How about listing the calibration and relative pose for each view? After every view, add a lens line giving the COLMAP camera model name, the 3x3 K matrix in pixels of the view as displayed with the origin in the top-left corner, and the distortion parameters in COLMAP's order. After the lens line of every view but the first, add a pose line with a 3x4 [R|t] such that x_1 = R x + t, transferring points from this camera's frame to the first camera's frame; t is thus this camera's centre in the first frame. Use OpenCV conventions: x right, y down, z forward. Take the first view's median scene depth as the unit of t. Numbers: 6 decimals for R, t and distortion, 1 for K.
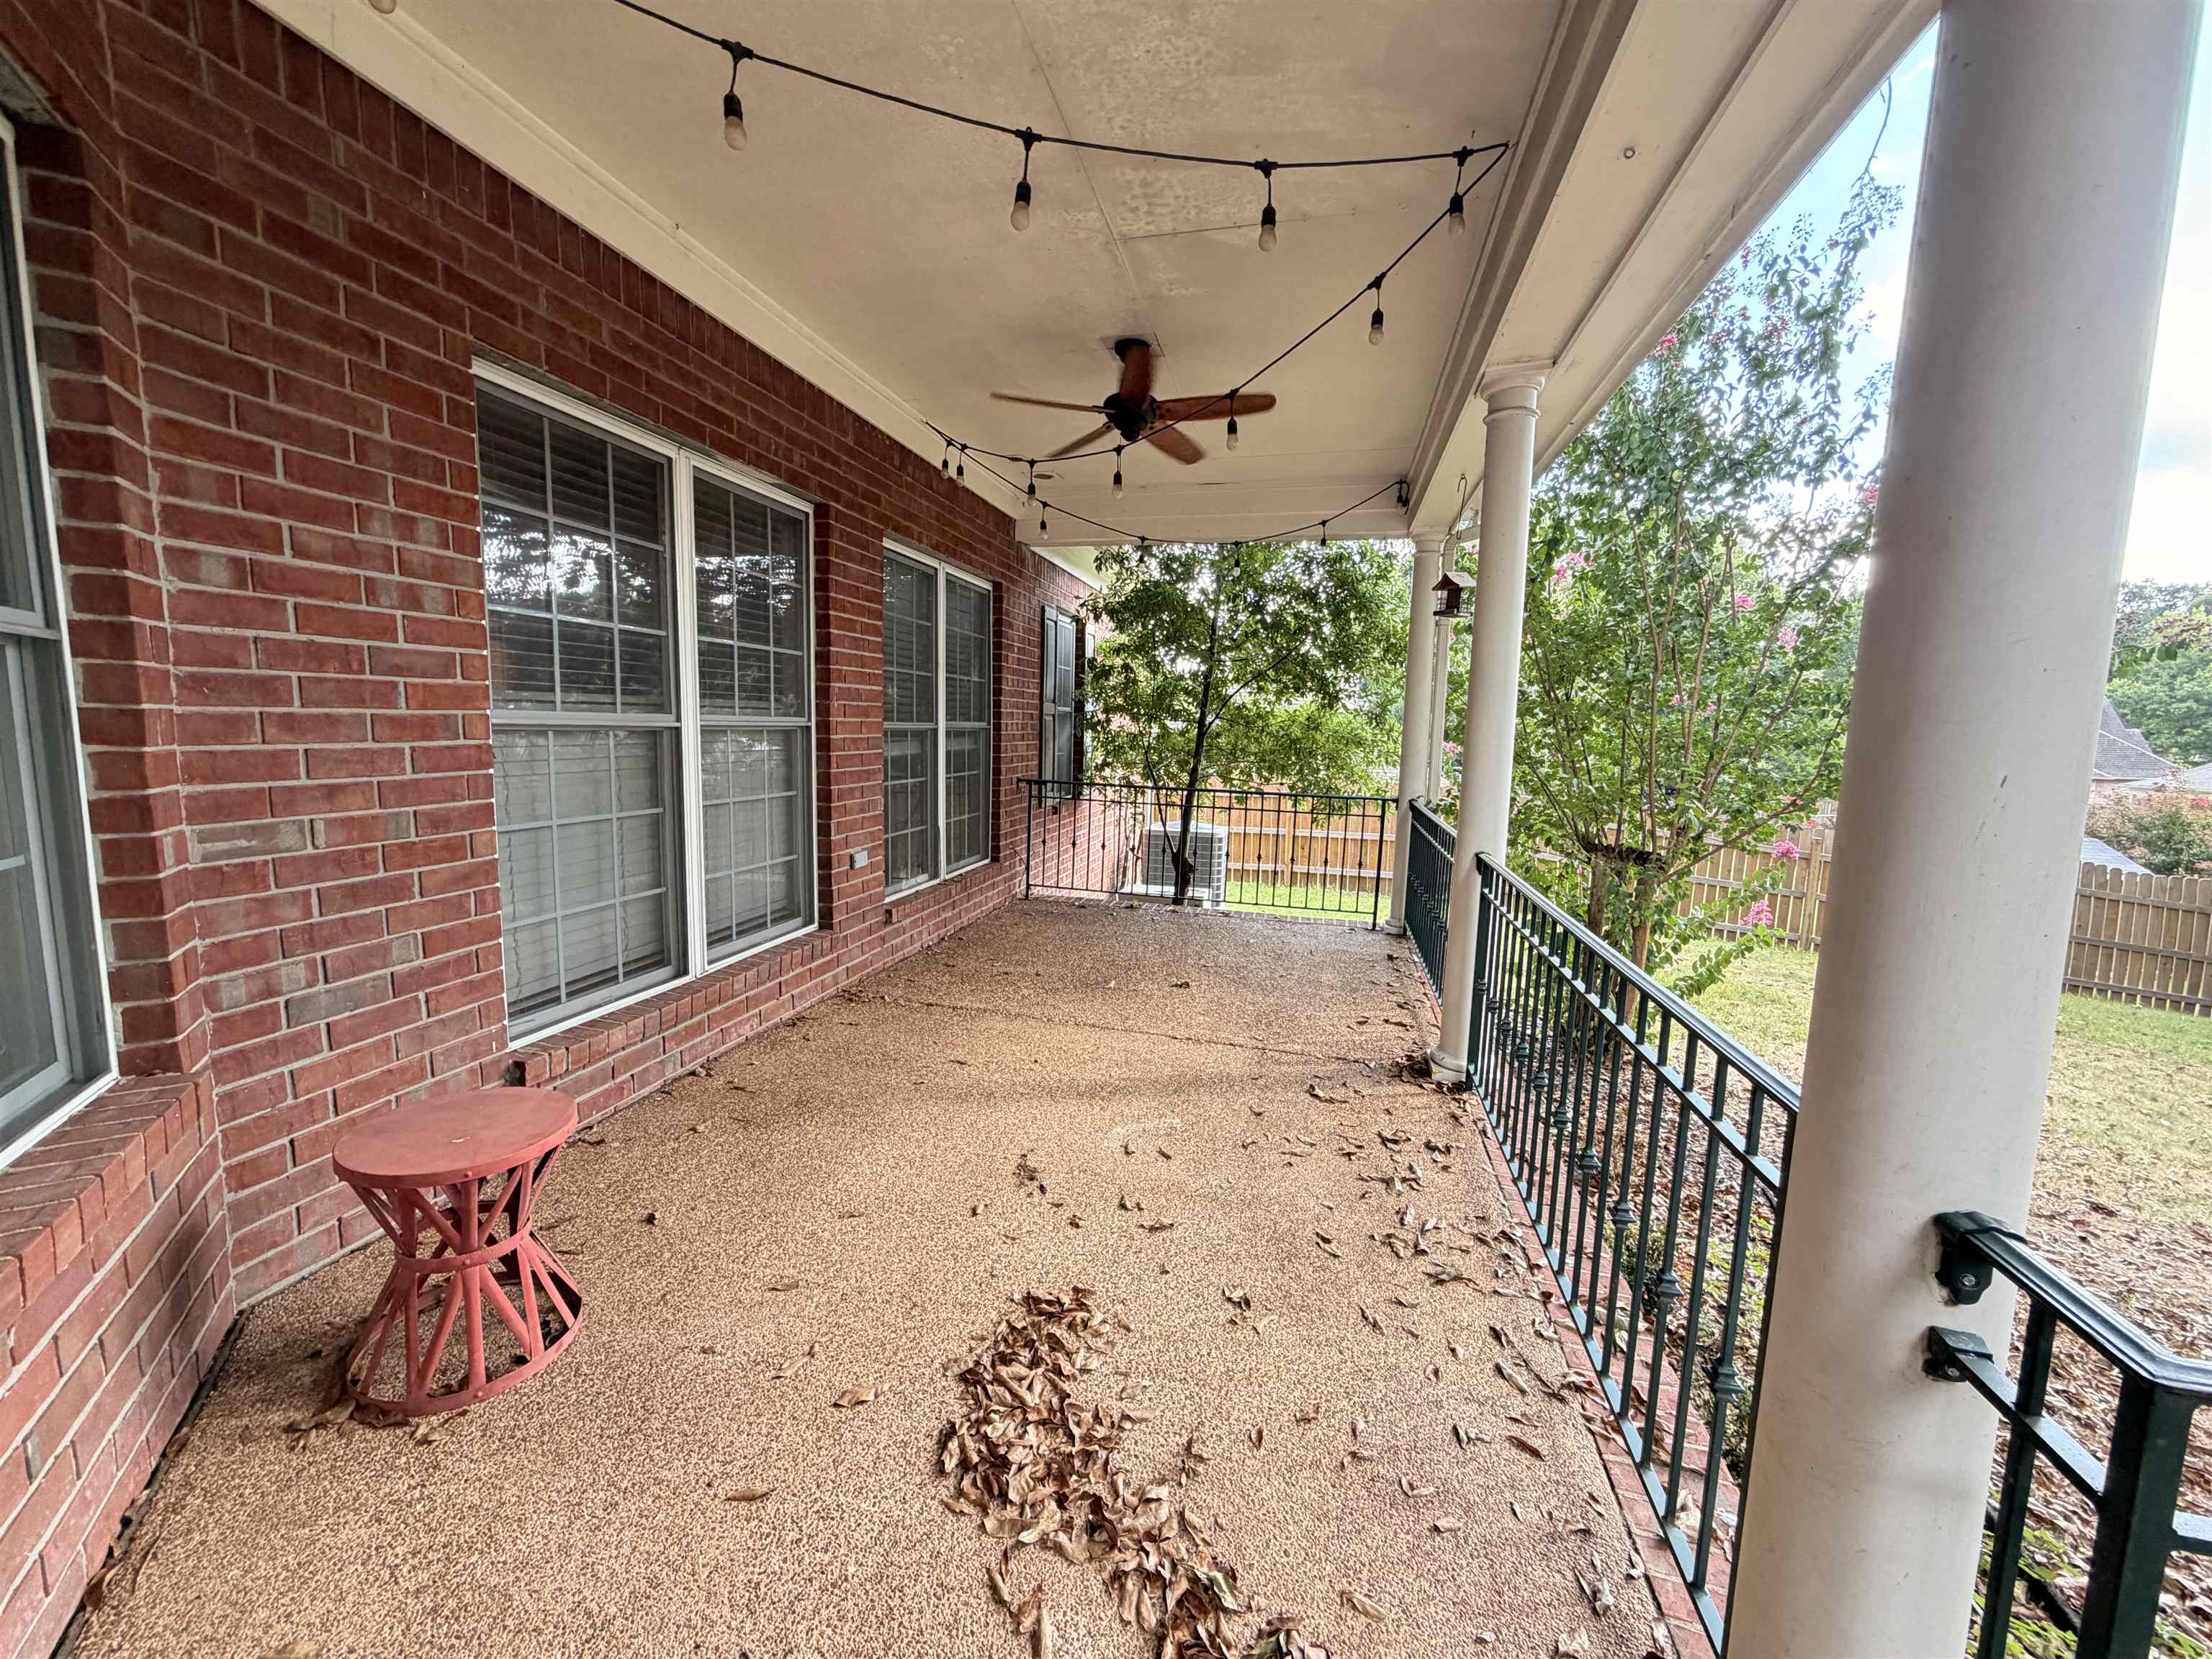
lens RADIAL K [[882.0, 0, 1106.7], [0, 882.0, 830.3], [0, 0, 1]] dist [-0.000421, -0.000776]
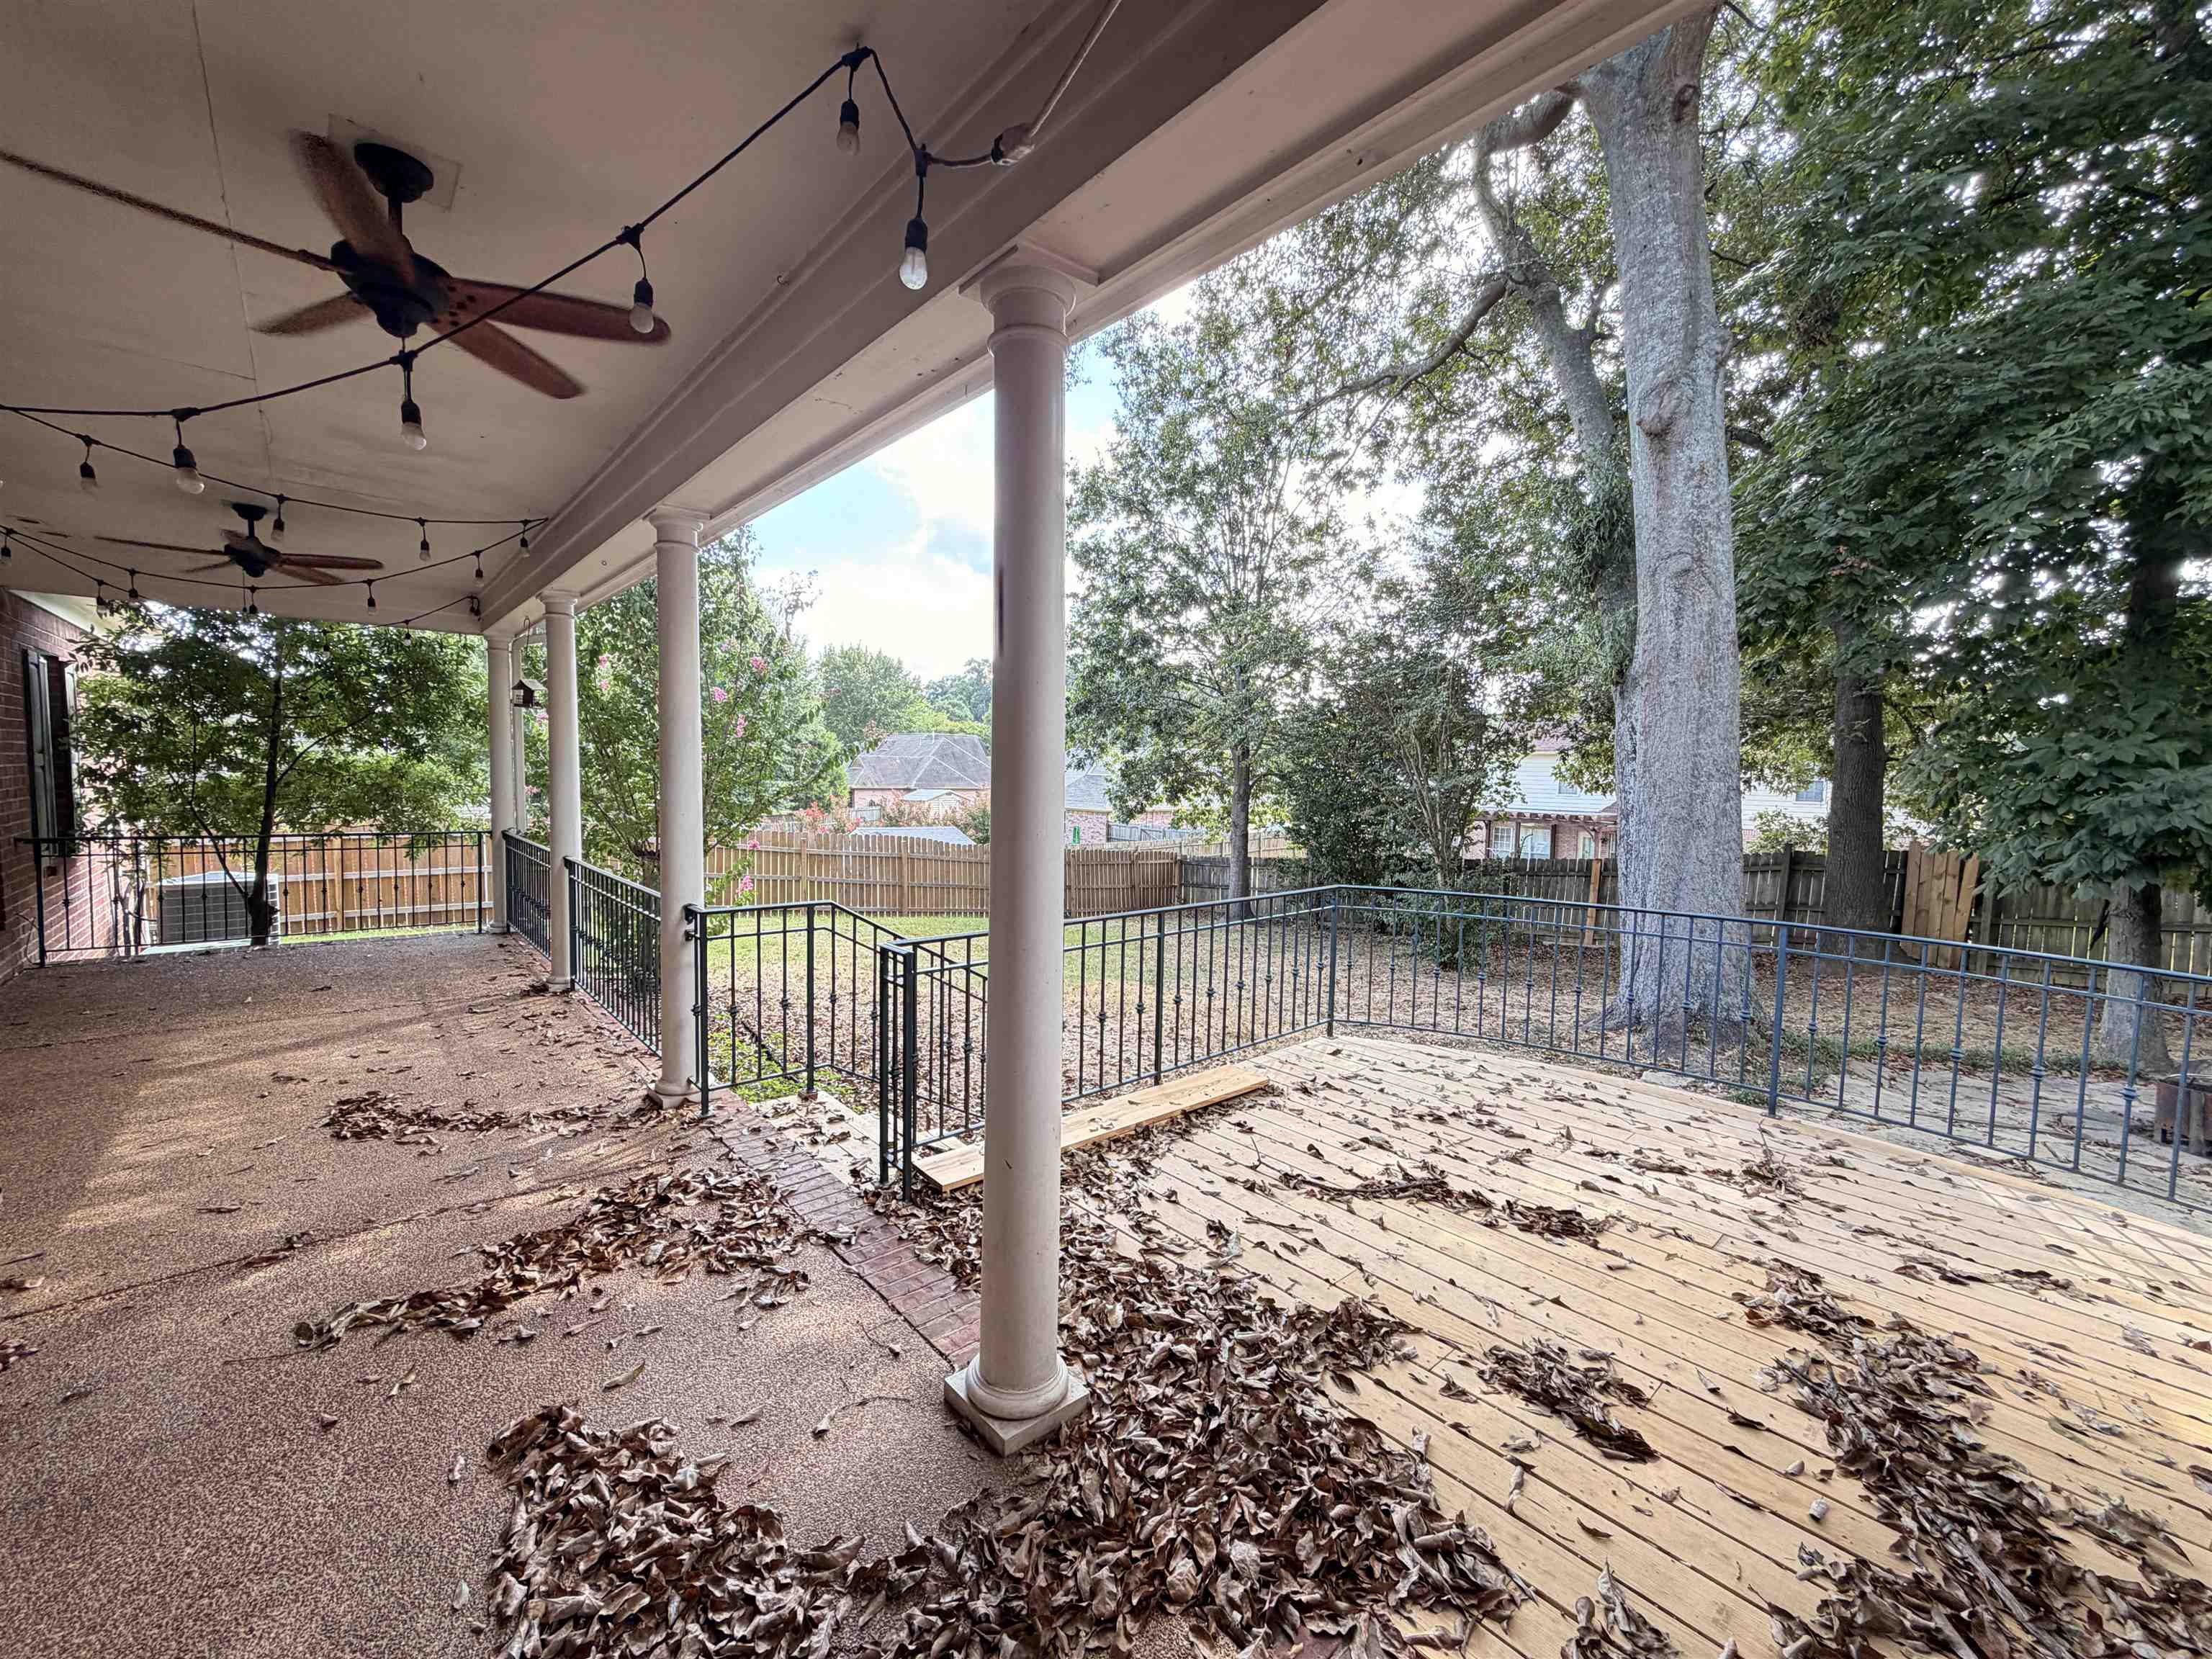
lens RADIAL K [[882.0, 0, 1105.5], [0, 882.0, 826.5], [0, 0, 1]] dist [-0.000421, -0.000776]
pose [[0.567868, -0.067294, 0.820364, -0.228150], [0.092208, 0.995580, 0.017839, 0.019373], [-0.817938, 0.065514, 0.571563, -0.502343]]
